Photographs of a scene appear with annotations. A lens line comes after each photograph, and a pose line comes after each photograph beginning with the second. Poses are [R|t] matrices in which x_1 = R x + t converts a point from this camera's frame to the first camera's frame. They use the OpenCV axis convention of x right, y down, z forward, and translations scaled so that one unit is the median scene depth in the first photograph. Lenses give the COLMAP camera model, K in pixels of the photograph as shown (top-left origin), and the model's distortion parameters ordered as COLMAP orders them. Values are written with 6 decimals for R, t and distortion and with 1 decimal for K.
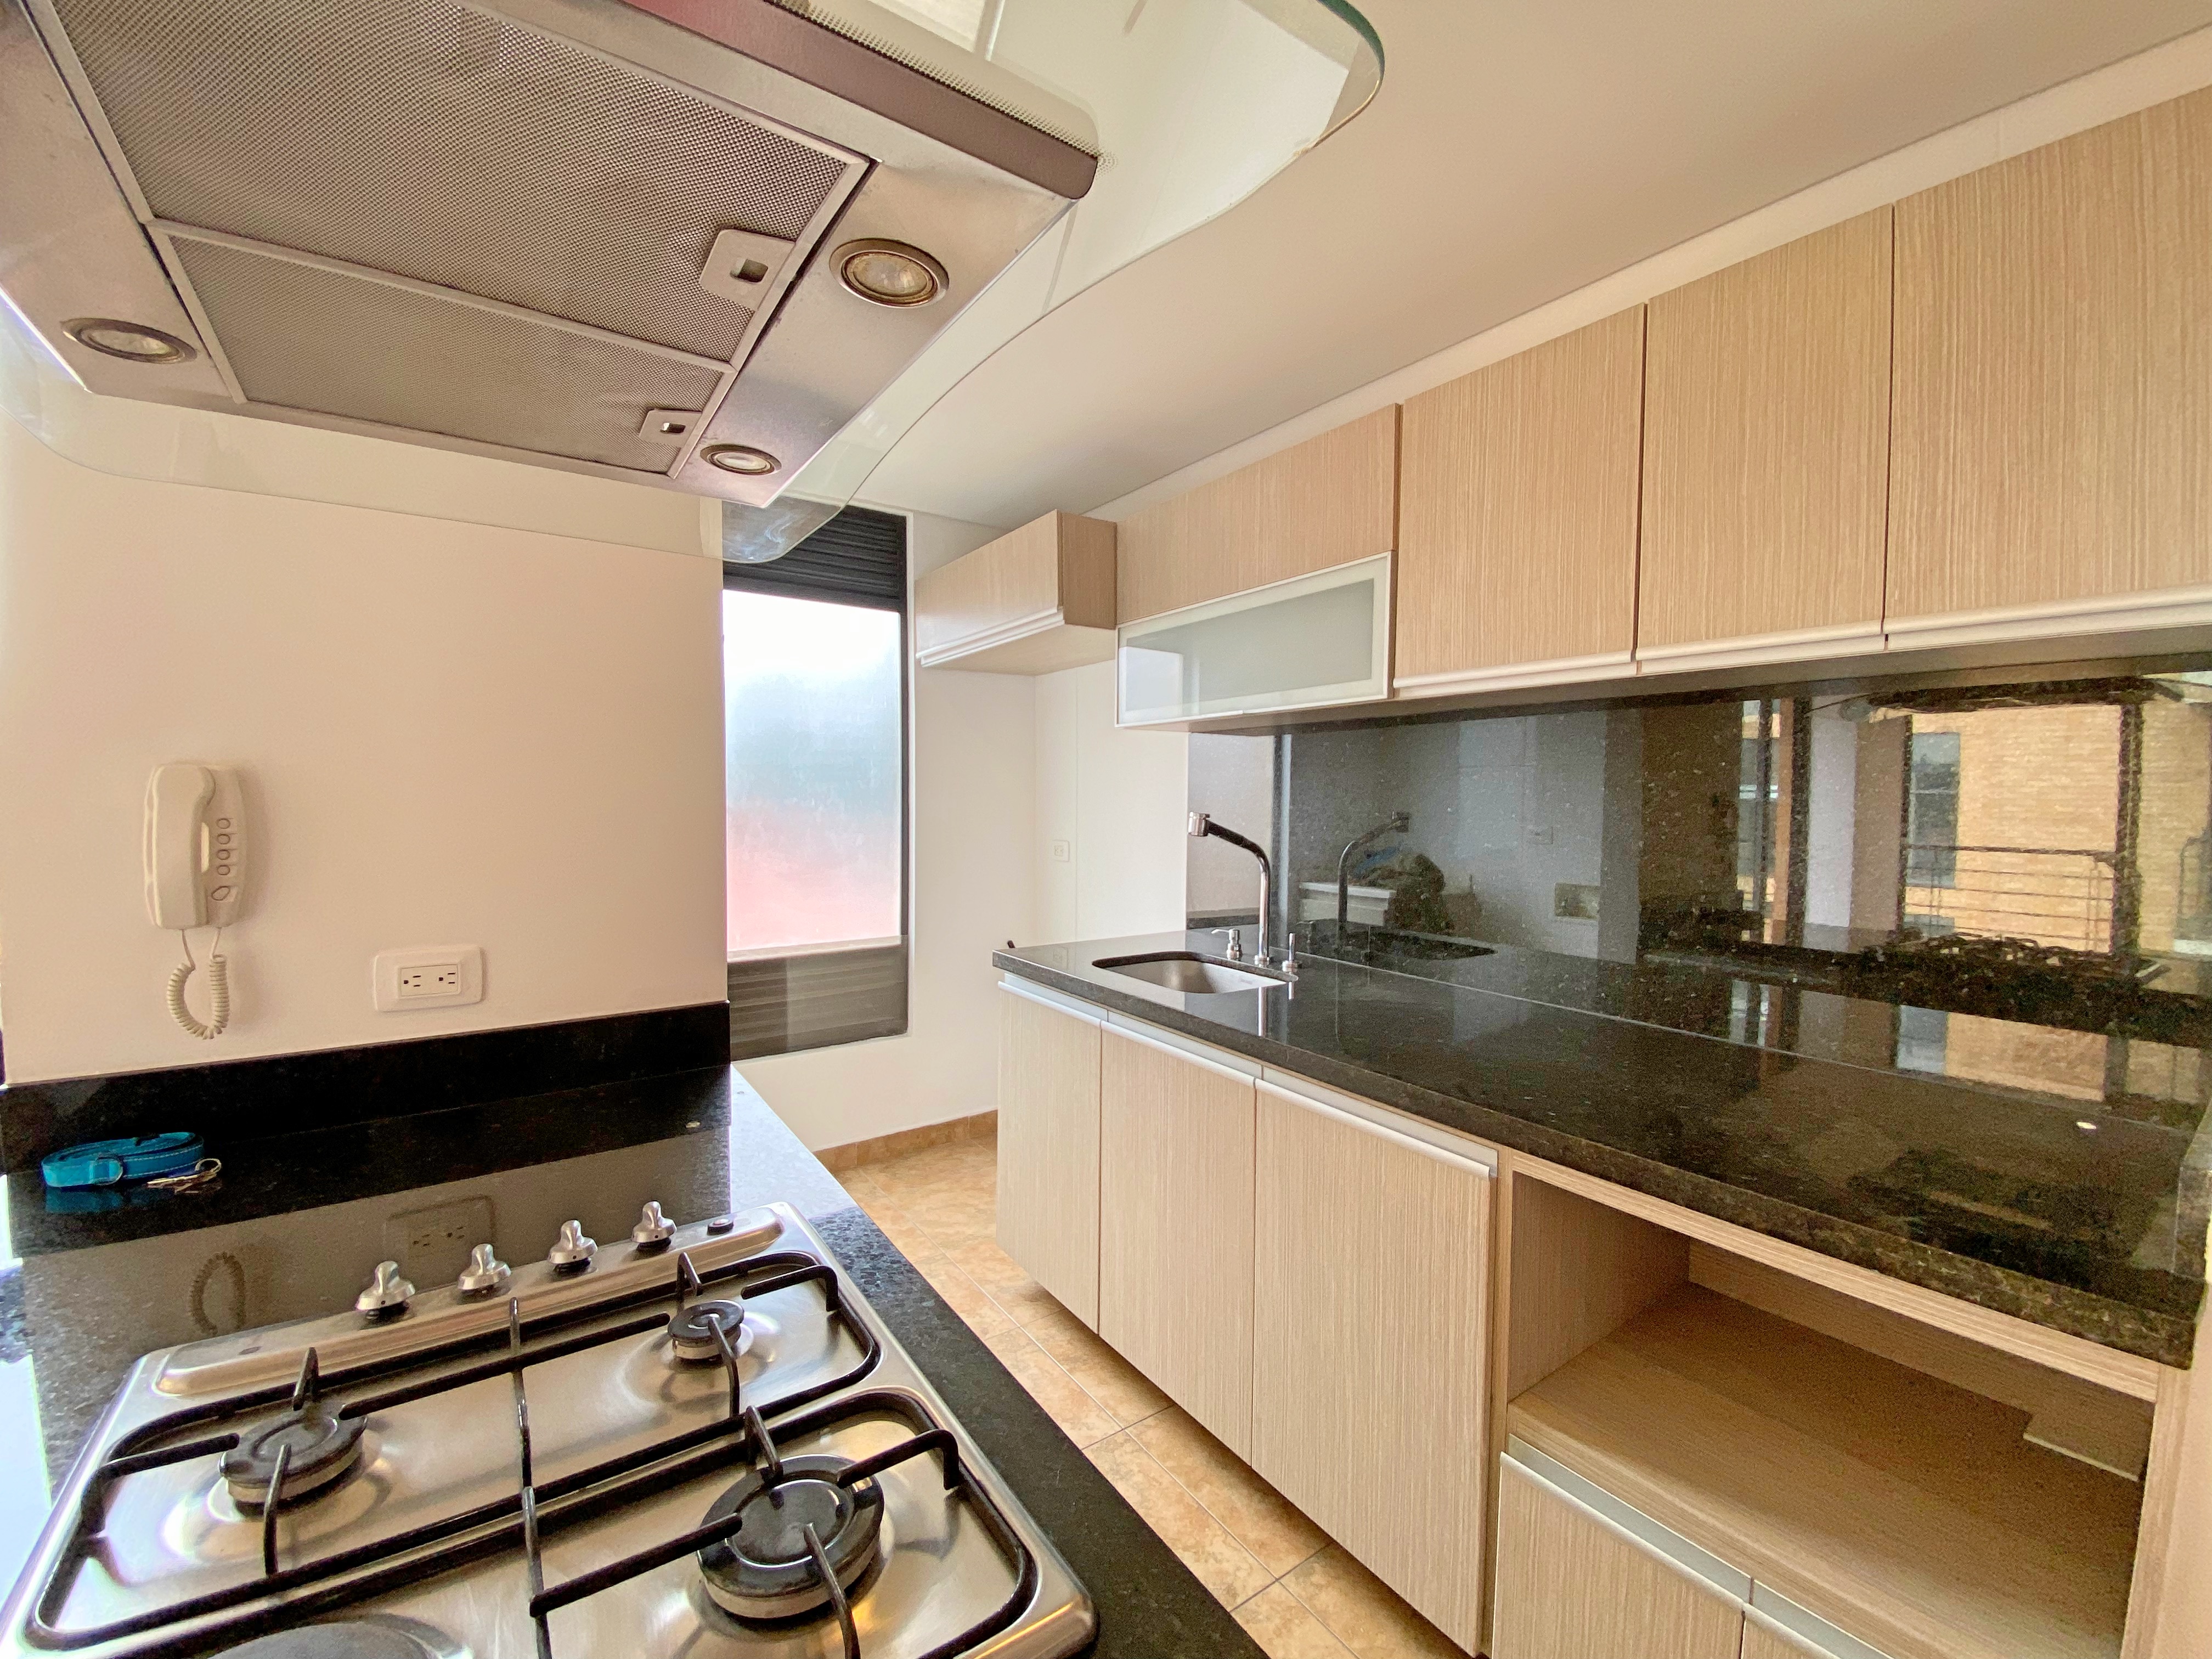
lens RADIAL K [[901.0, 0, 1086.0], [0, 901.0, 828.0], [0, 0, 1]] dist [0.004692, -0.008142]
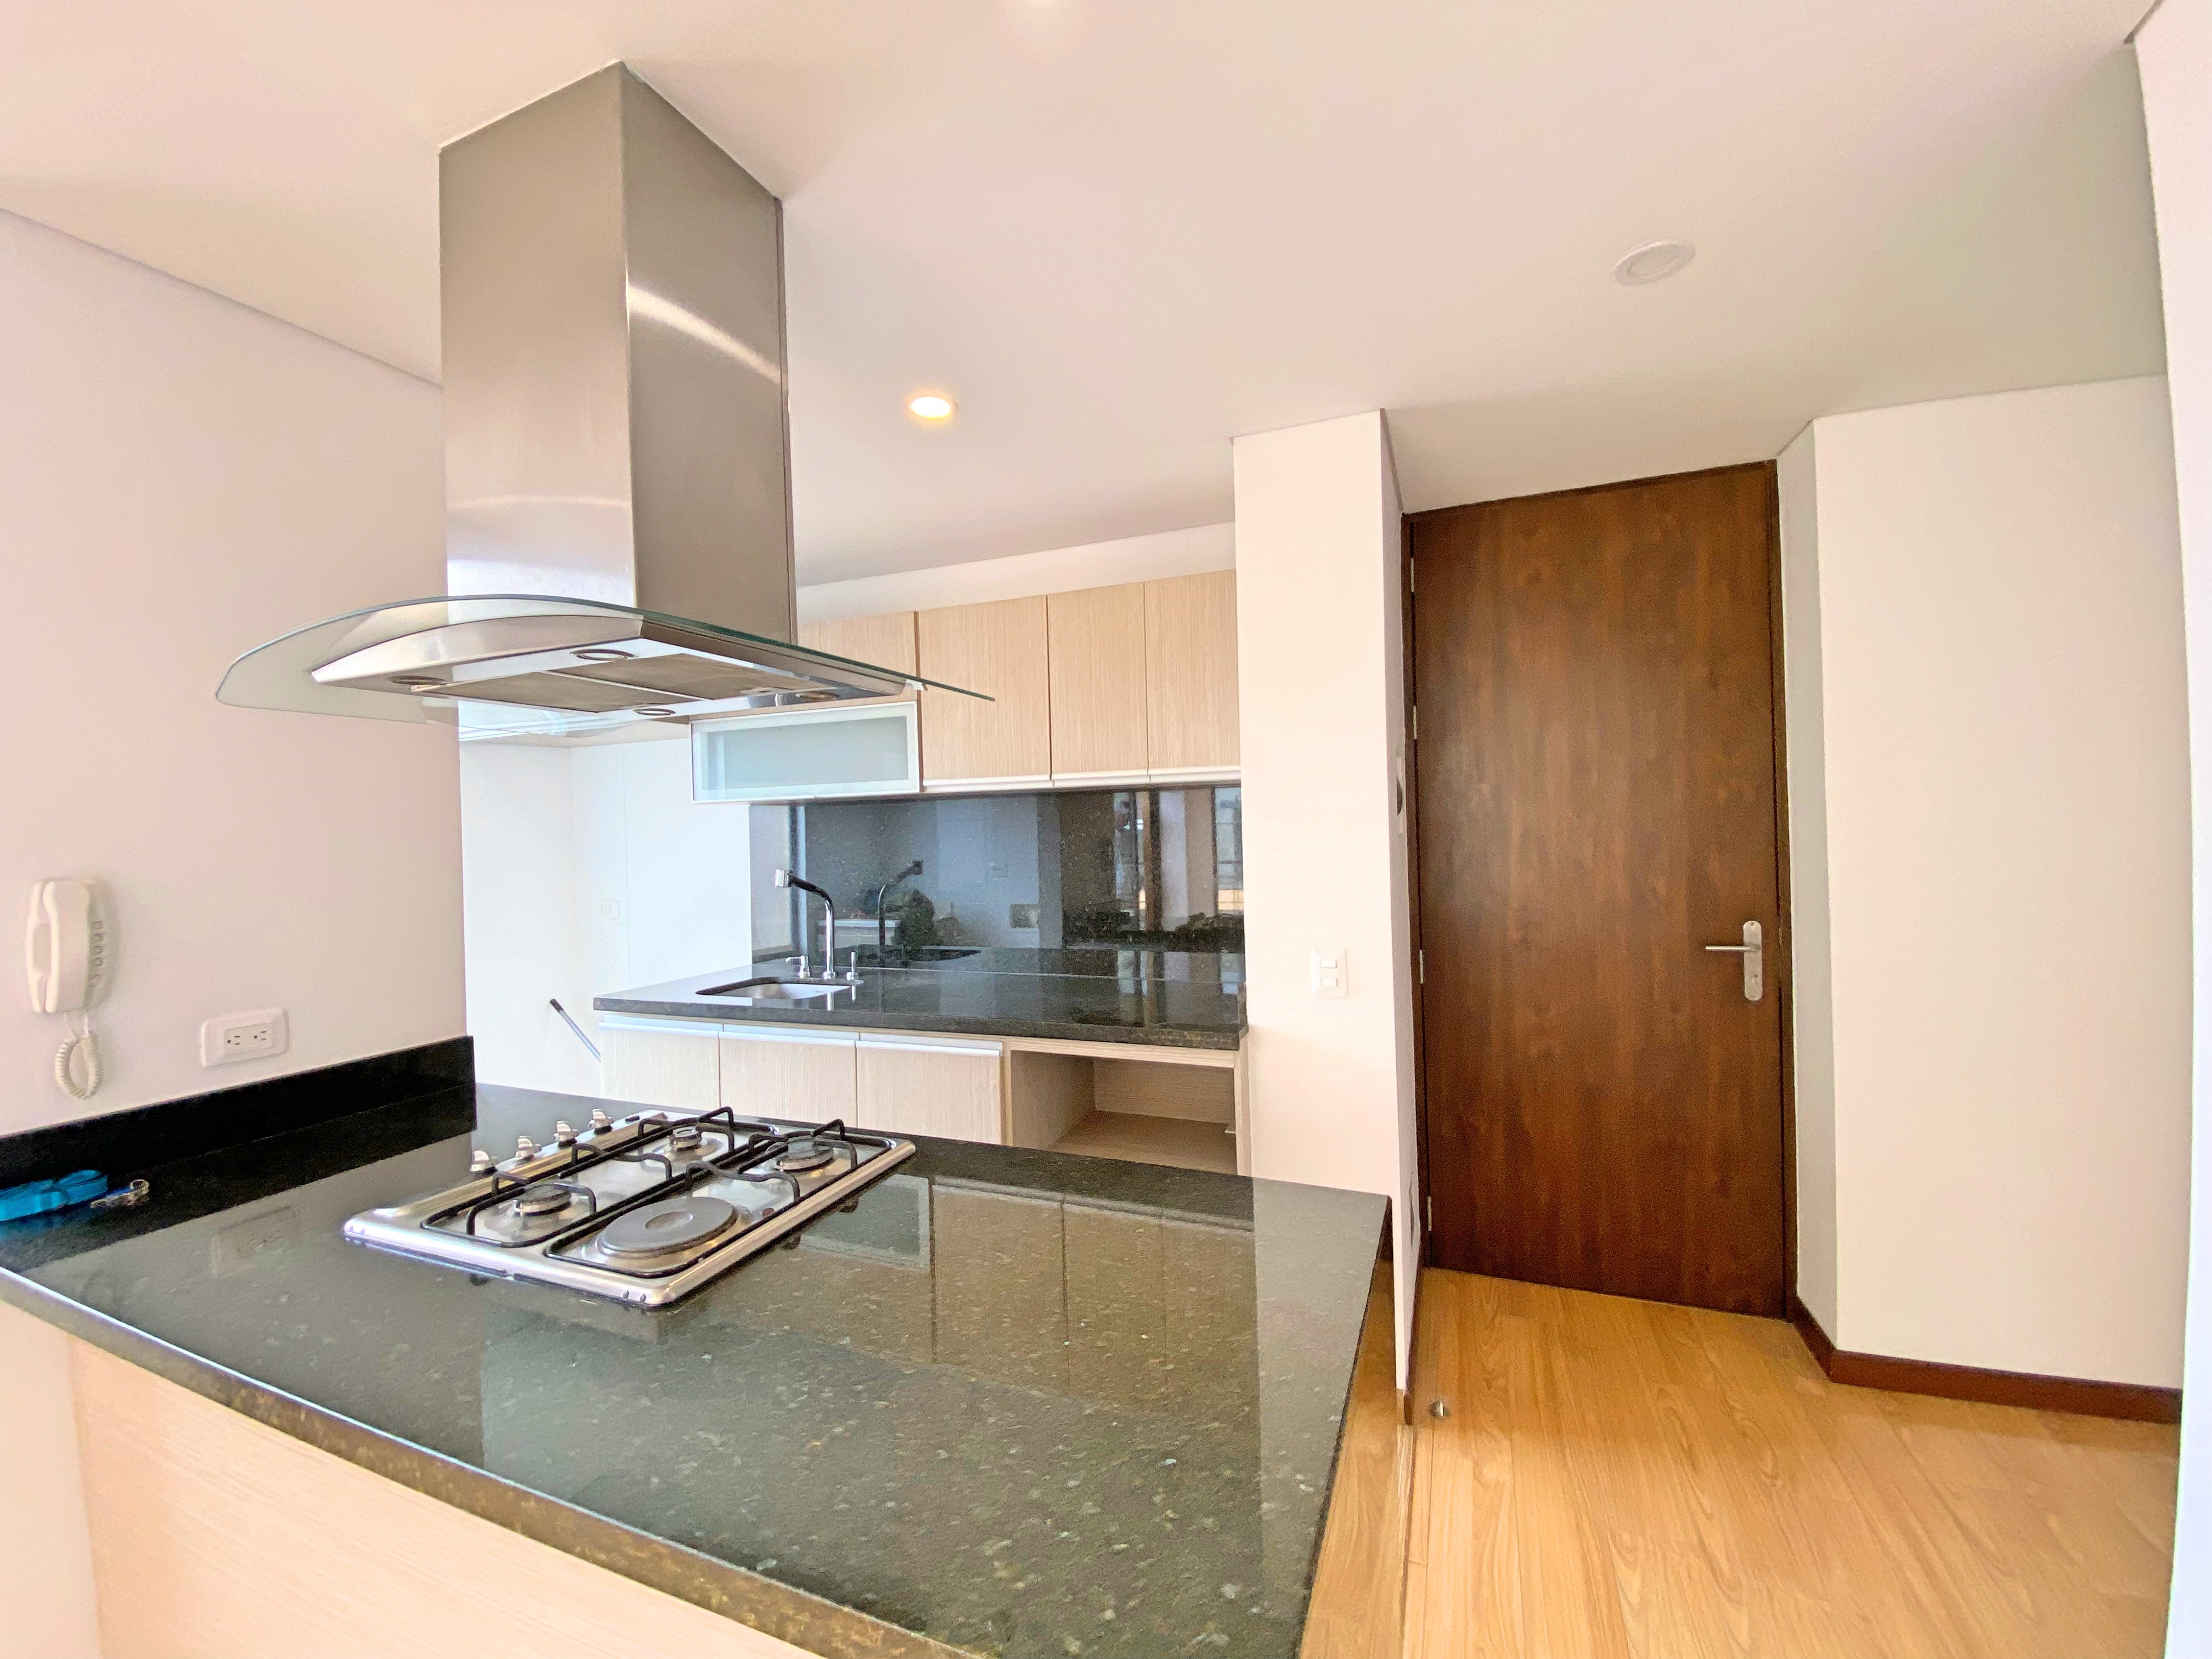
lens RADIAL K [[901.0, 0, 1095.1], [0, 901.0, 820.7], [0, 0, 1]] dist [0.004692, -0.008142]
pose [[0.830096, -0.022570, 0.557163, -0.362803], [0.052945, 0.997857, -0.038458, -0.020624], [-0.555101, 0.061422, 0.829512, -0.601135]]
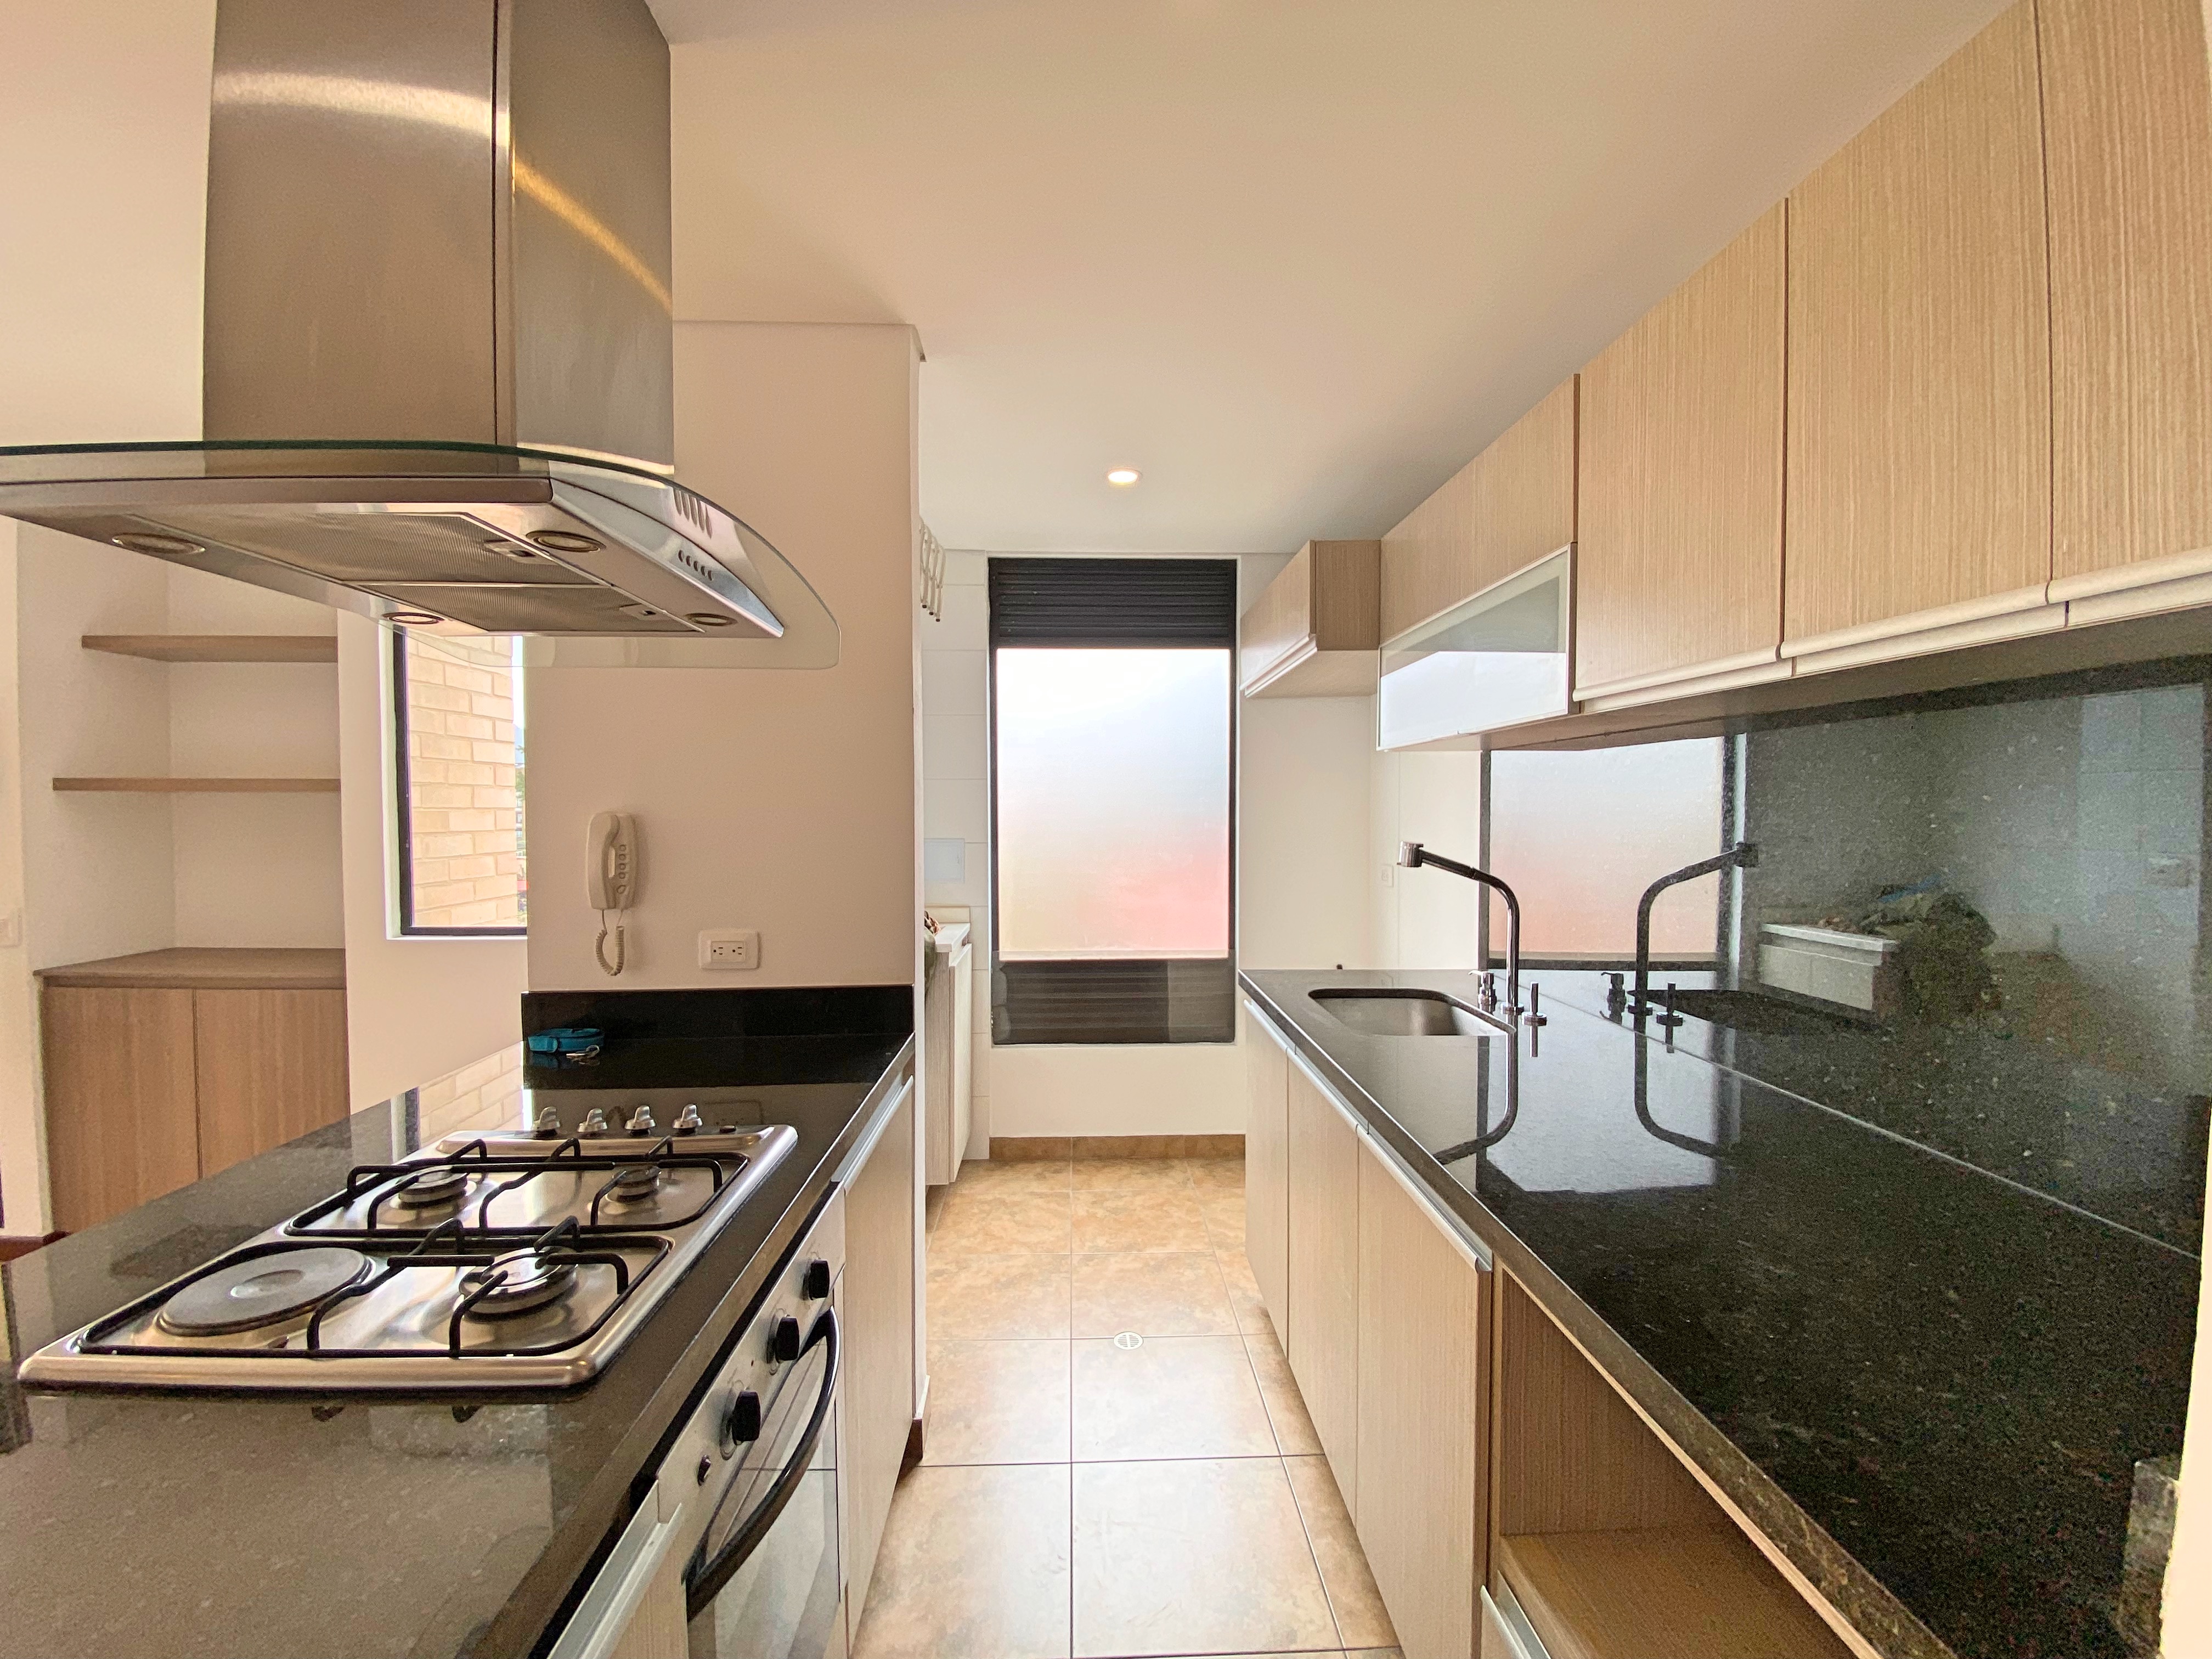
lens RADIAL K [[901.0, 0, 1101.3], [0, 901.0, 811.8], [0, 0, 1]] dist [0.004692, -0.008142]
pose [[0.842029, -0.006376, -0.539394, 0.521168], [-0.010341, 0.999556, -0.027958, -0.026109], [0.539333, 0.029120, 0.841589, 0.041375]]
